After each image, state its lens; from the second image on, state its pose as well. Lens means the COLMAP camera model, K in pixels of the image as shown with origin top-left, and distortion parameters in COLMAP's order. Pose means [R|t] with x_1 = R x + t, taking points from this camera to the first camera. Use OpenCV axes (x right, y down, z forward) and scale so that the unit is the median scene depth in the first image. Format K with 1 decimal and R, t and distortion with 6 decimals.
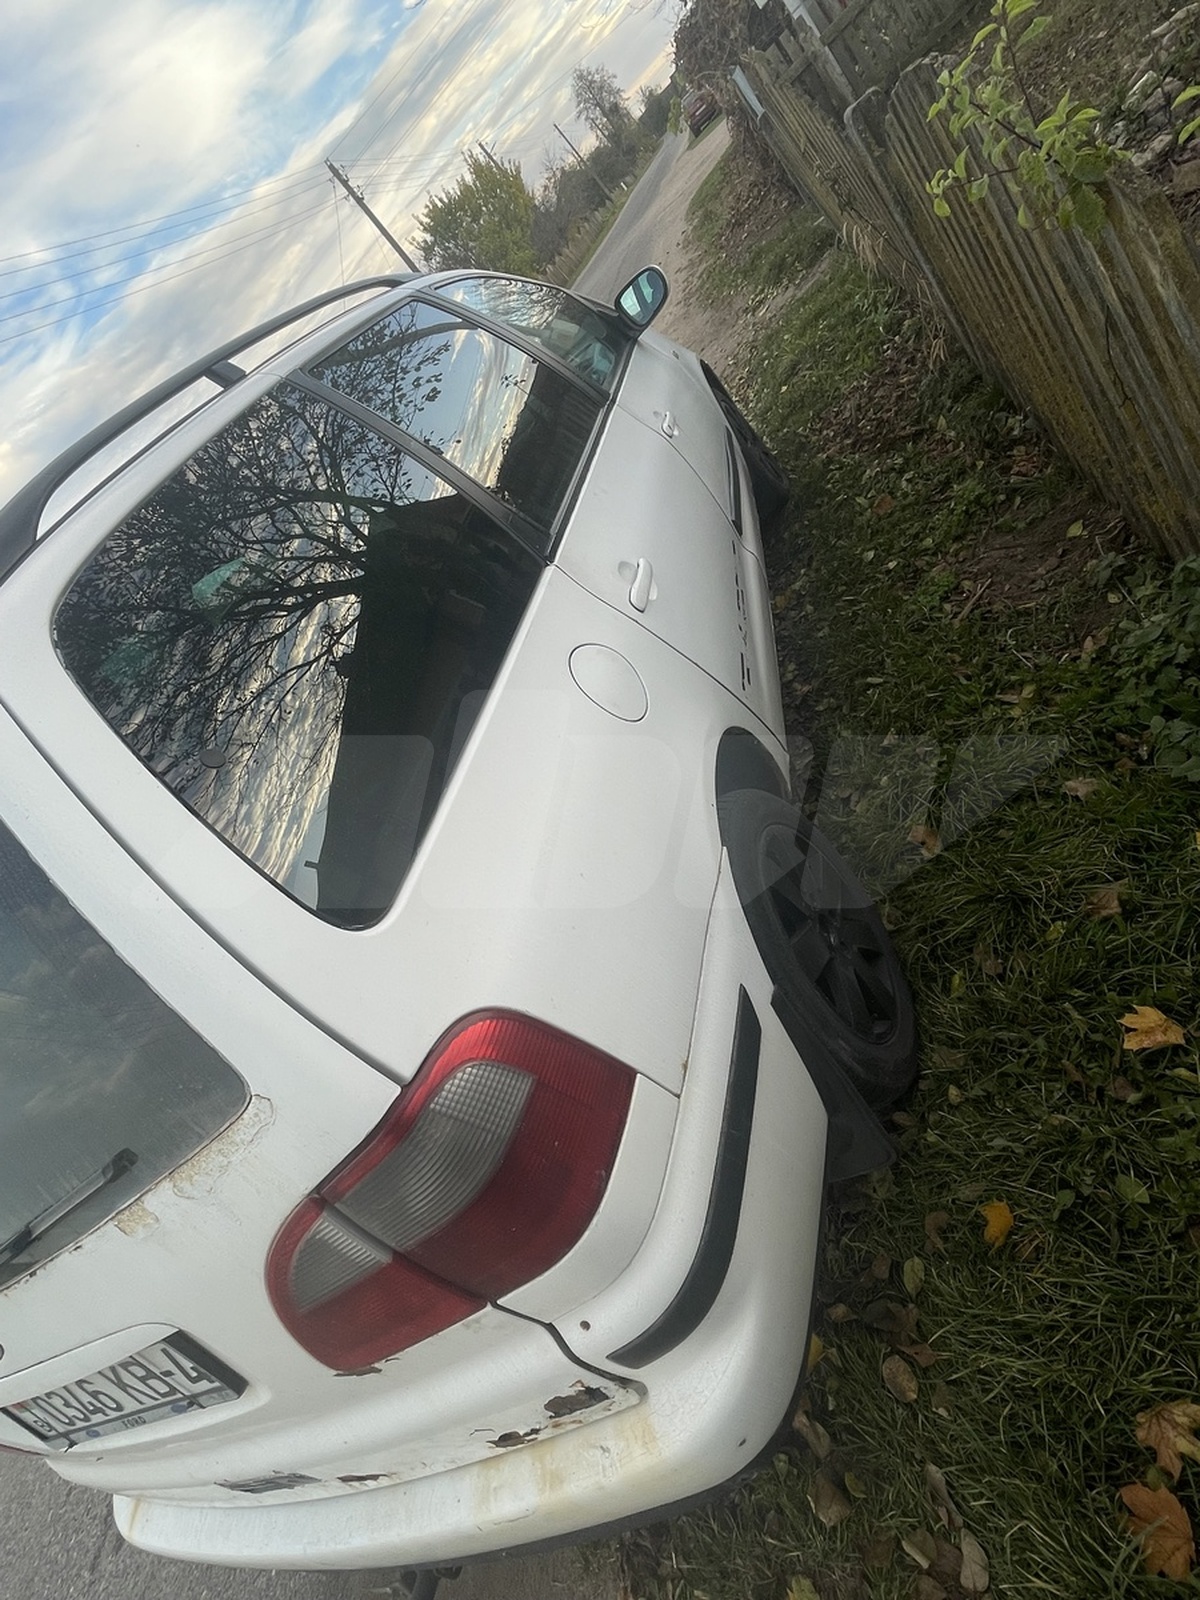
lens RADIAL K [[841.3, 0, 602.5], [0, 841.3, 800.7], [0, 0, 1]] dist [0.002662, -0.002129]
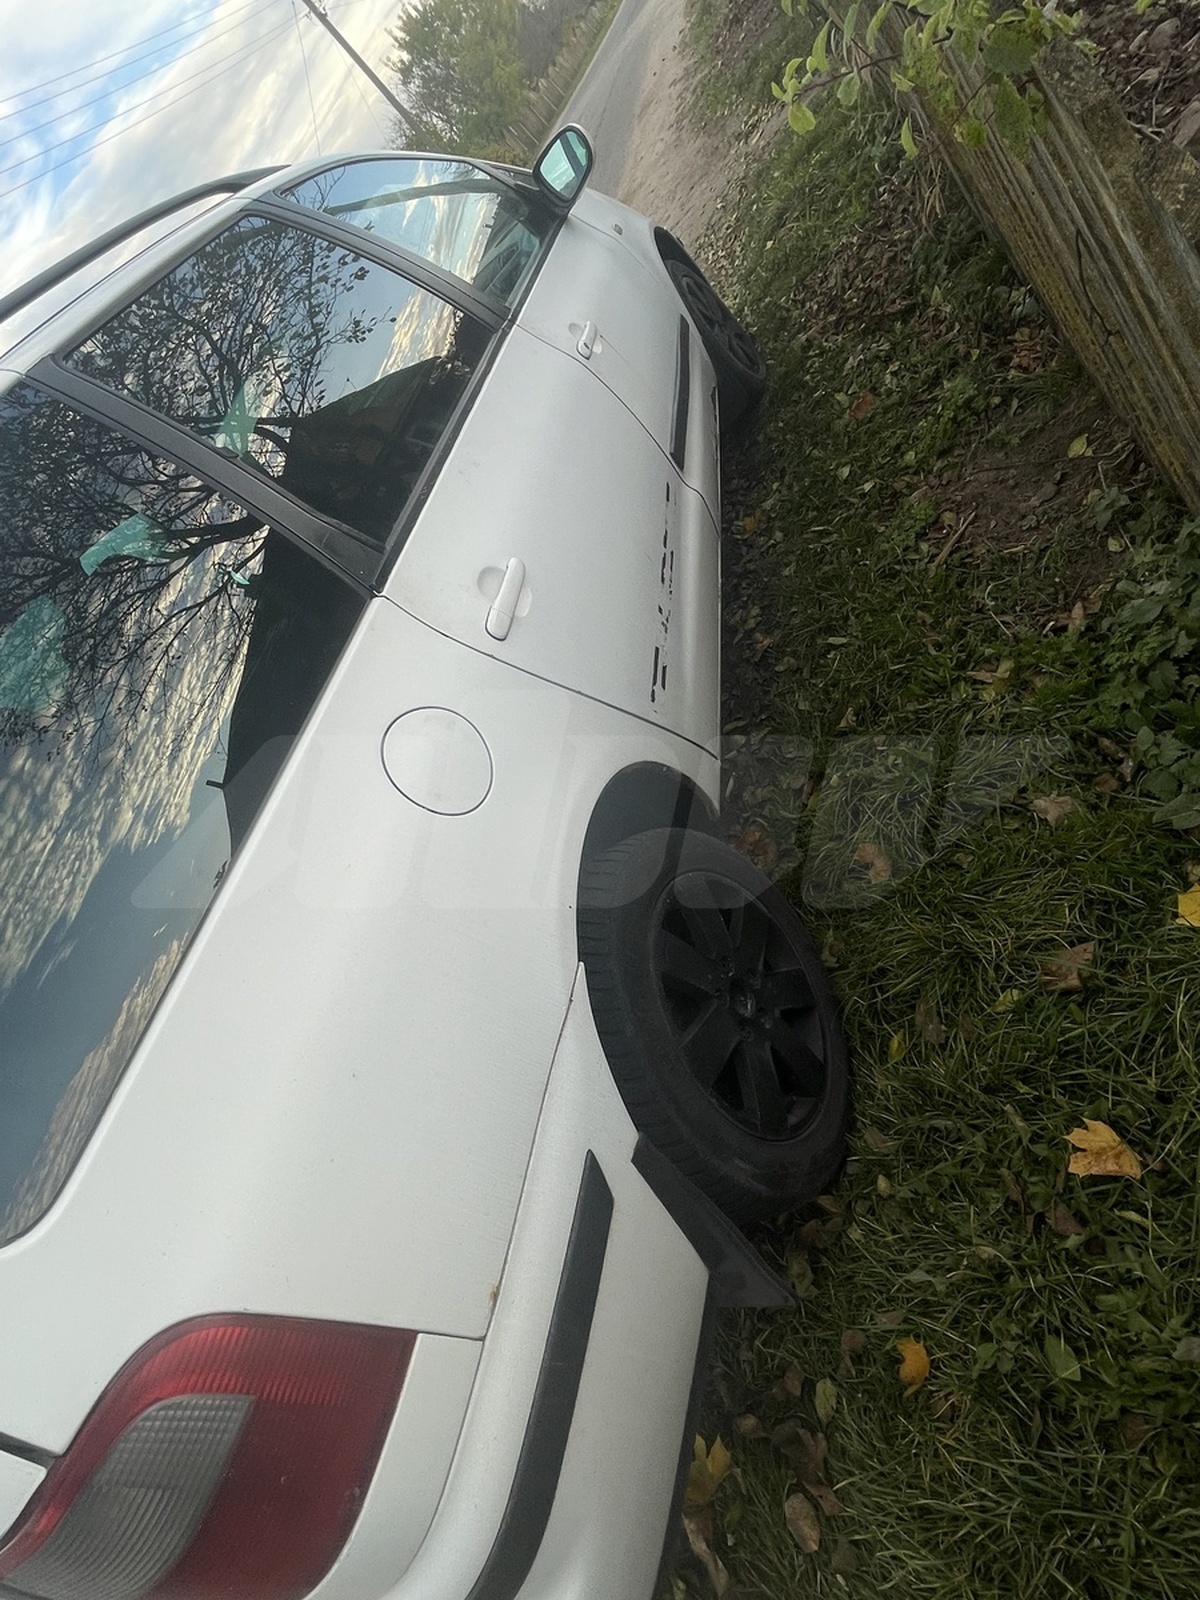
lens RADIAL K [[841.3, 0, 598.8], [0, 841.3, 797.1], [0, 0, 1]] dist [0.002662, -0.002129]
pose [[0.998115, -0.042732, -0.044044, 0.159423], [0.048622, 0.988567, 0.142731, -0.173918], [0.037441, -0.144603, 0.988781, 0.159124]]
